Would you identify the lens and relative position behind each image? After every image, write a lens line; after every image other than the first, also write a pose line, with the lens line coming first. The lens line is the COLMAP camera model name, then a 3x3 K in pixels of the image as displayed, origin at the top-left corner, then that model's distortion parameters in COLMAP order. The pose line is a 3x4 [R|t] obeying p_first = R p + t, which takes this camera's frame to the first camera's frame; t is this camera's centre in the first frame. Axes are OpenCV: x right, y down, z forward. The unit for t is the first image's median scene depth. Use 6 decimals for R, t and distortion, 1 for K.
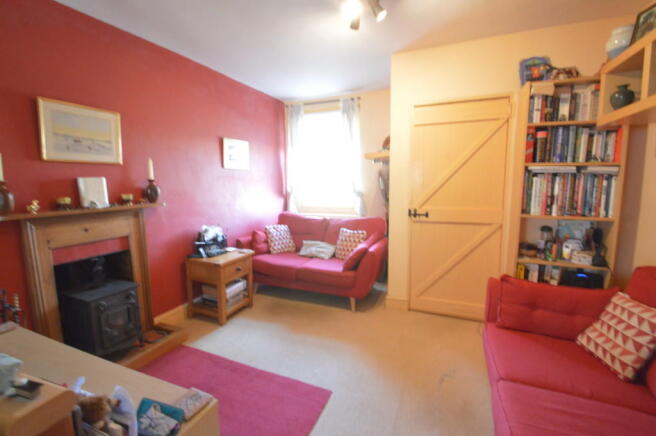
lens RADIAL K [[288.4, 0, 329.4], [0, 288.4, 218.0], [0, 0, 1]] dist [0.001391, 0.000054]
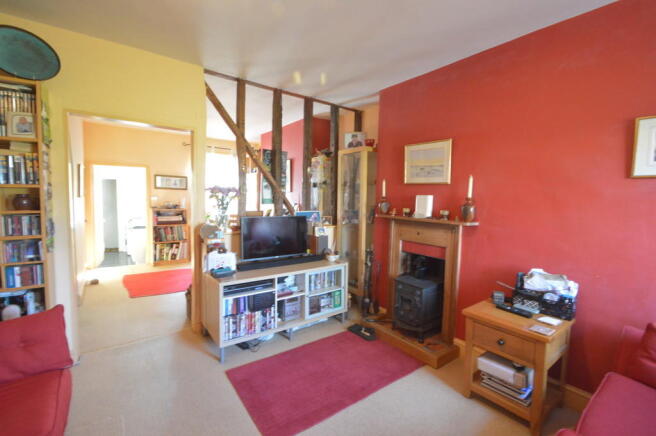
lens RADIAL K [[288.4, 0, 329.5], [0, 288.4, 215.8], [0, 0, 1]] dist [0.001391, 0.000054]
pose [[-0.497879, 0.062499, -0.864991, 0.510901], [-0.127959, 0.981189, 0.144547, -0.173691], [0.857755, 0.182650, -0.480516, 1.215859]]
